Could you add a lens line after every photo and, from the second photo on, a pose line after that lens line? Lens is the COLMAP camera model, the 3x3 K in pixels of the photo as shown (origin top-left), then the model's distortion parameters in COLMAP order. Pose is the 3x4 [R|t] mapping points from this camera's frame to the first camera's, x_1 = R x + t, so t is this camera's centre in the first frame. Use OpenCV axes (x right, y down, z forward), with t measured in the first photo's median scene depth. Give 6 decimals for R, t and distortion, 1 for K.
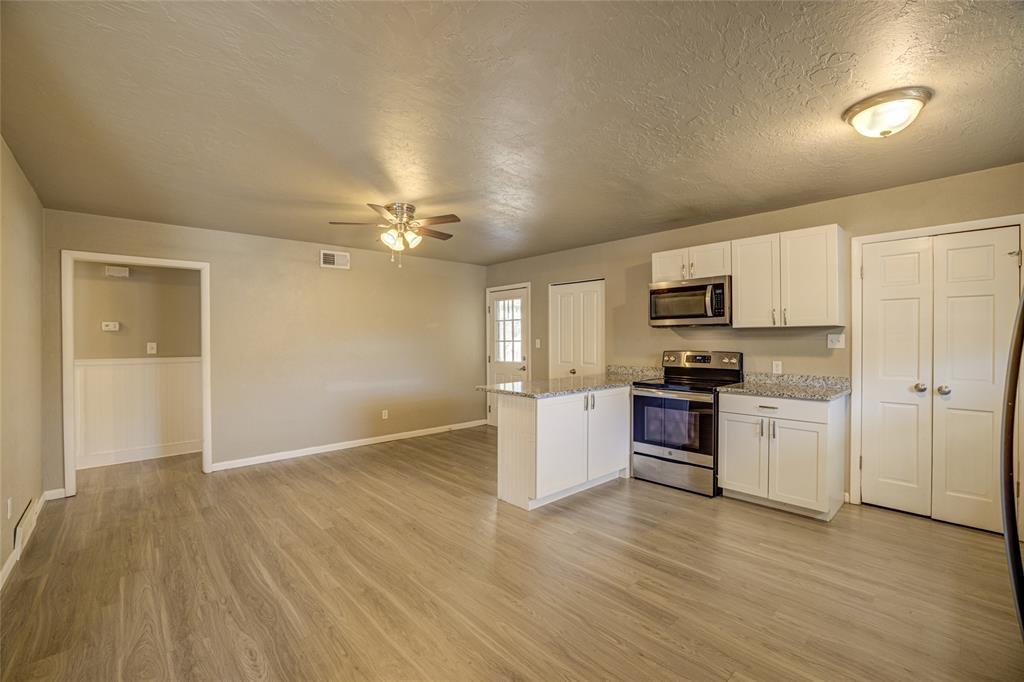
lens RADIAL K [[440.3, 0, 514.7], [0, 440.3, 340.6], [0, 0, 1]] dist [-0.045294, 0.016223]
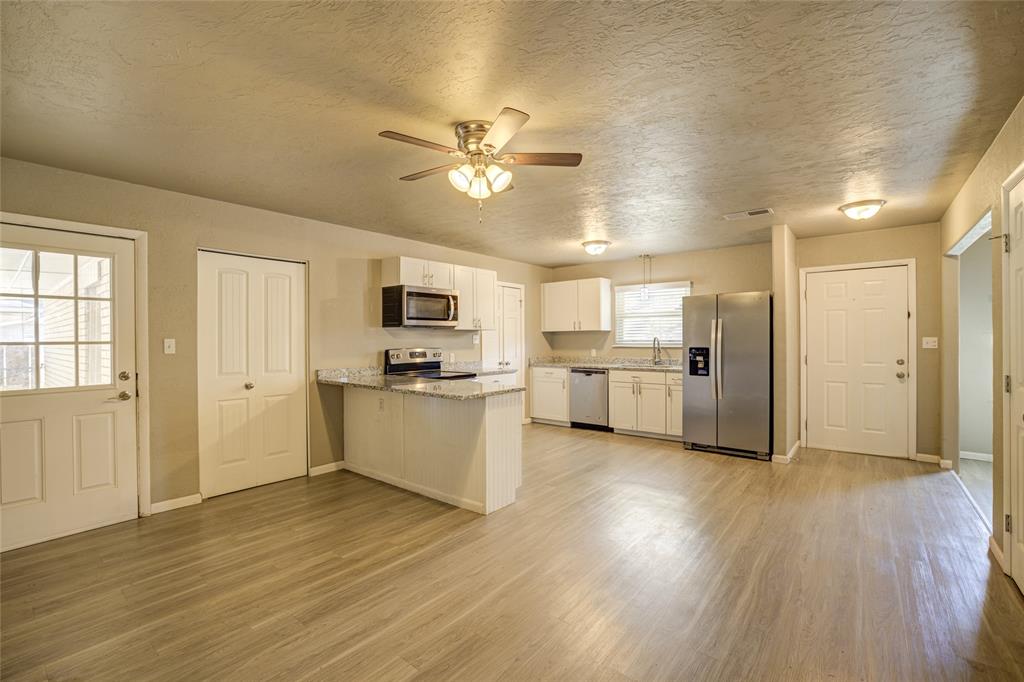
lens RADIAL K [[440.3, 0, 521.5], [0, 440.3, 341.6], [0, 0, 1]] dist [-0.045294, 0.016223]
pose [[-0.154123, -0.002235, 0.988049, -0.885953], [0.010635, 0.999936, 0.003921, 0.004821], [-0.987994, 0.011112, -0.154089, 1.013955]]
